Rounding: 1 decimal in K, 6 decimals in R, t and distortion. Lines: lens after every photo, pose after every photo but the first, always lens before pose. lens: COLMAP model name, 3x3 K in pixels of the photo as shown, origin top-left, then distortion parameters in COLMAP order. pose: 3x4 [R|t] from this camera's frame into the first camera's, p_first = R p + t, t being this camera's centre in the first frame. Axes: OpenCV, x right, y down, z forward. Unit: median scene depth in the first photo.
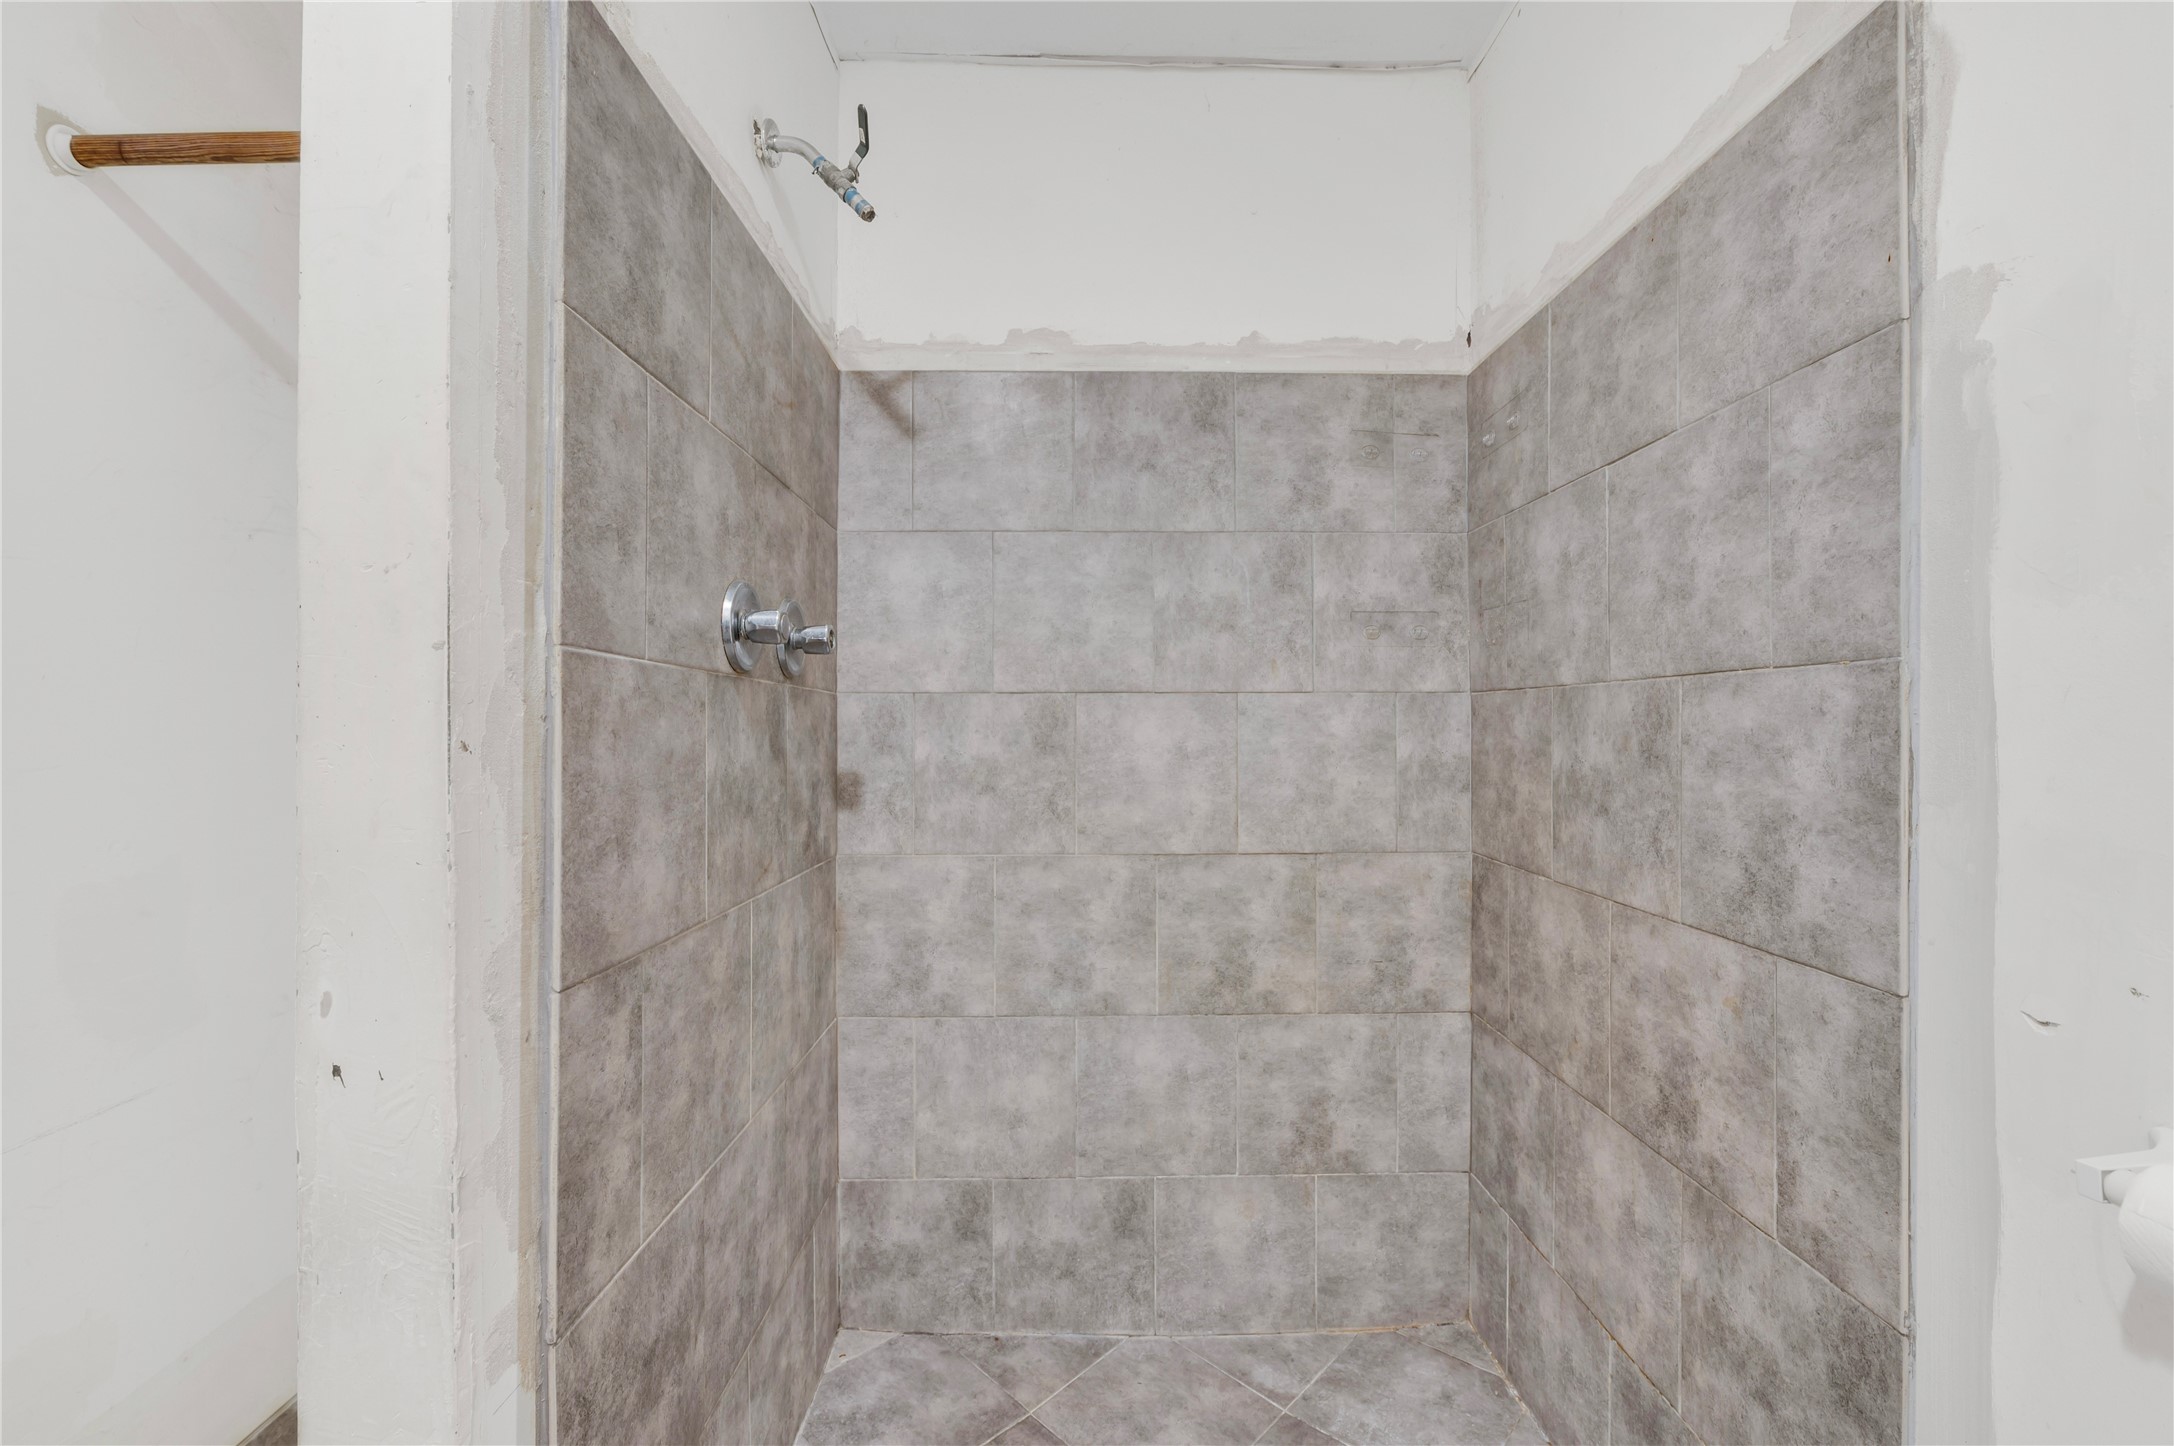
lens RADIAL K [[917.4, 0, 1086.9], [0, 917.4, 717.8], [0, 0, 1]] dist [-0.011337, -0.000277]
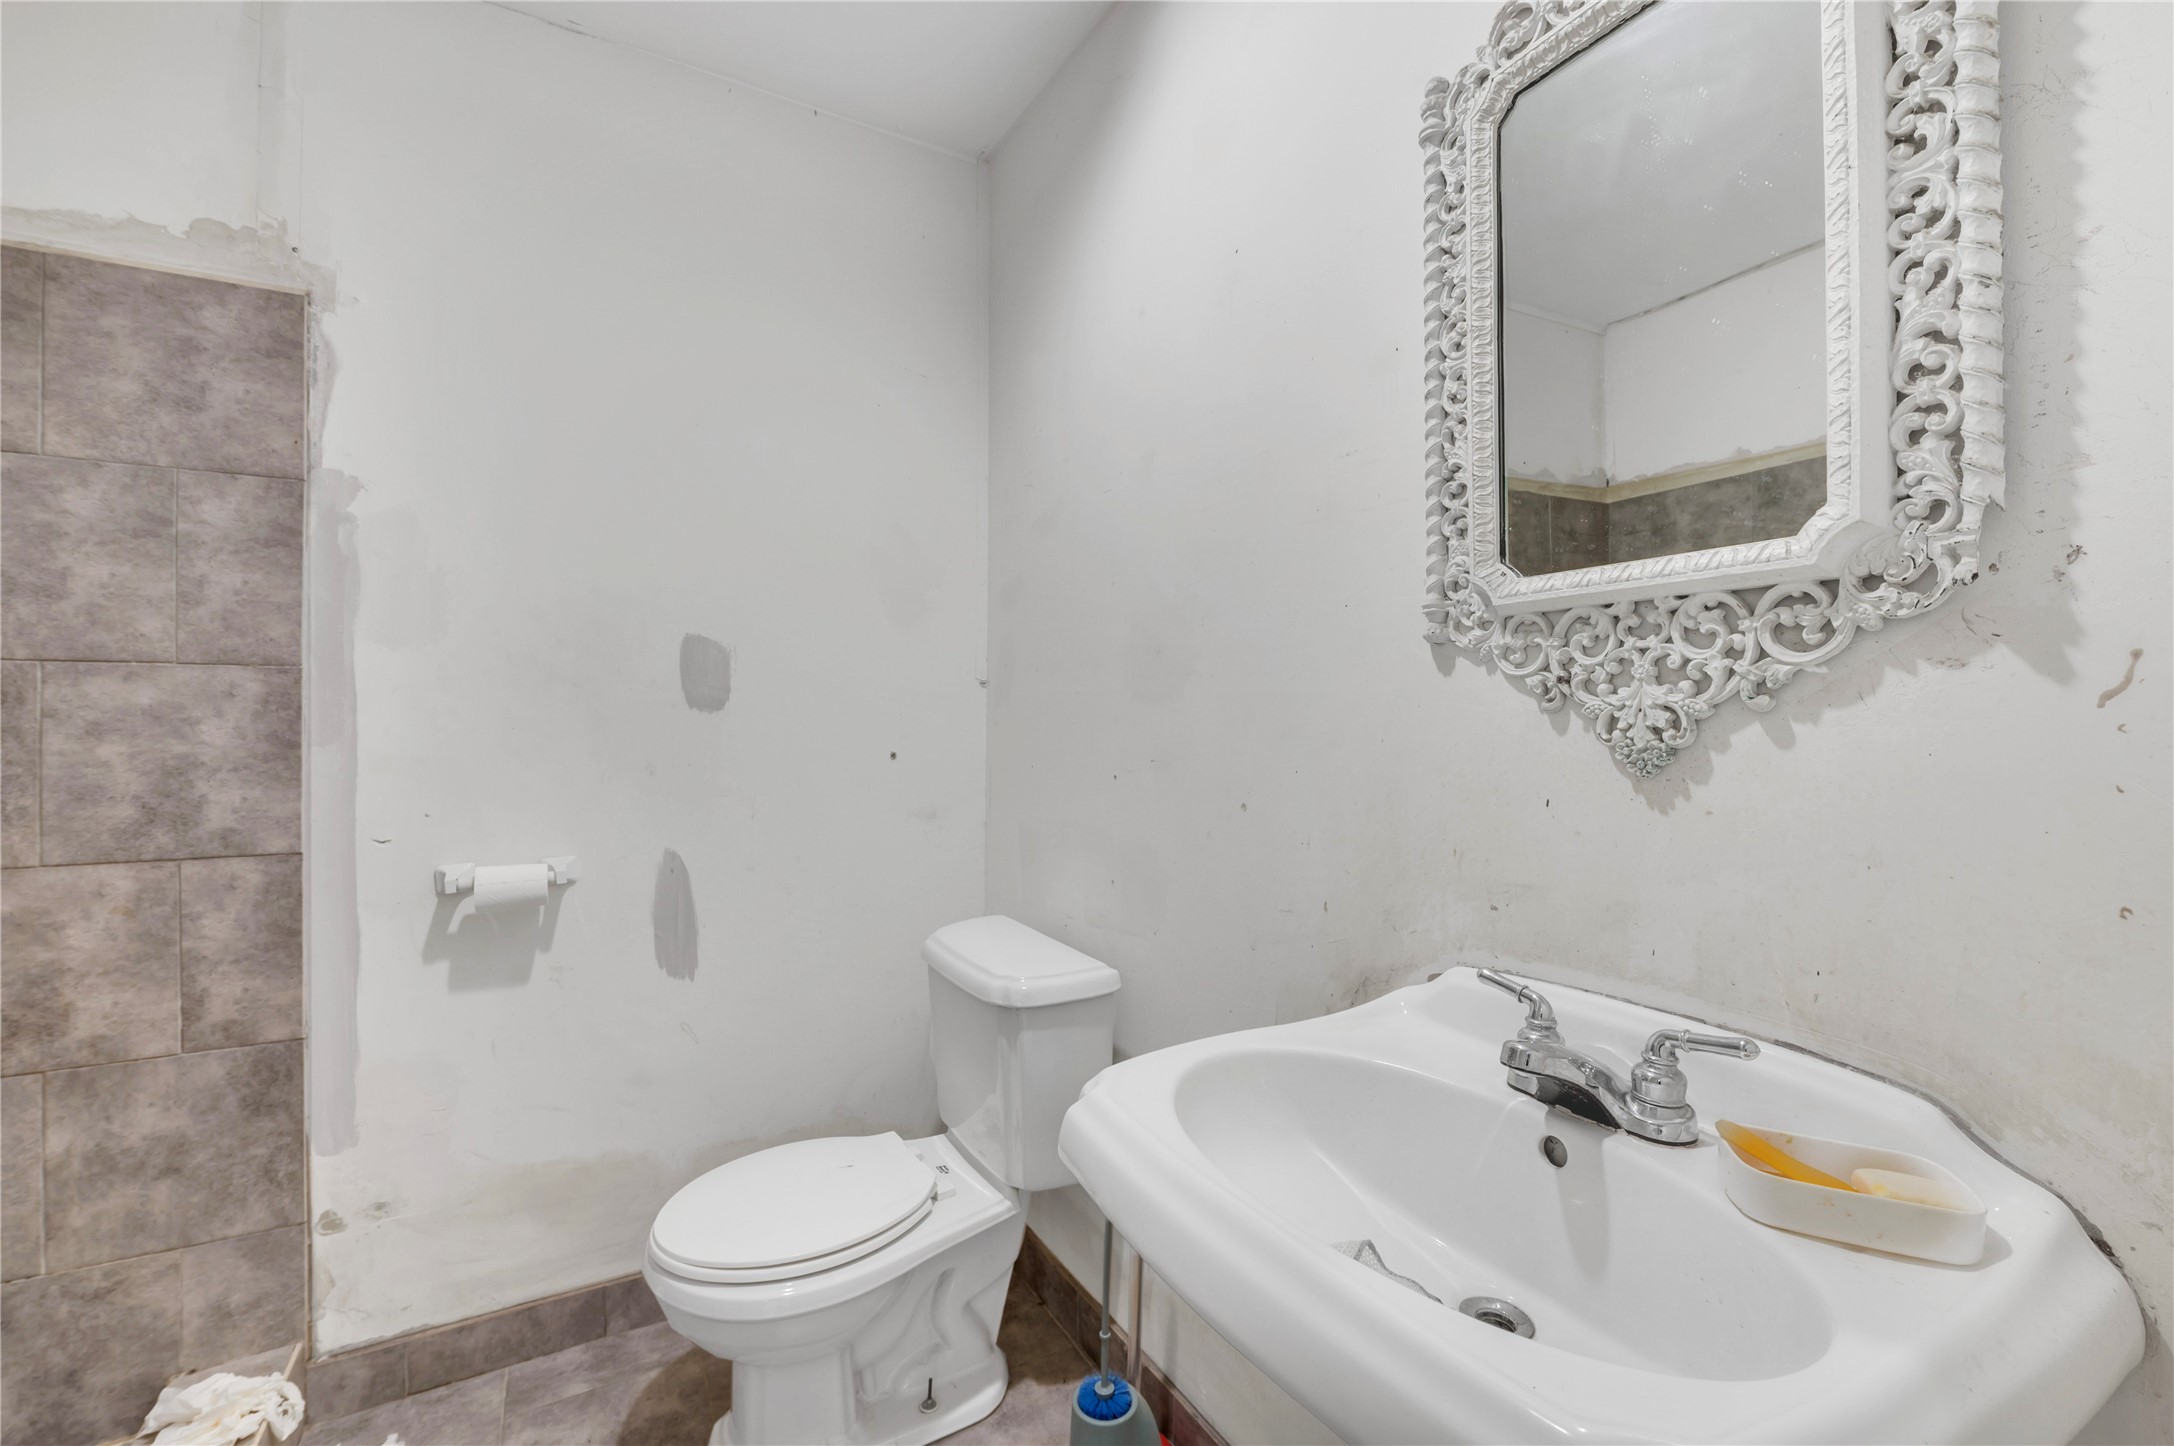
lens RADIAL K [[917.4, 0, 1084.4], [0, 917.4, 723.6], [0, 0, 1]] dist [-0.011337, -0.000277]
pose [[-0.490032, 0.001328, 0.871704, -1.279573], [-0.005591, 0.999973, -0.004667, 0.041779], [-0.871687, -0.007161, -0.490011, 0.464566]]
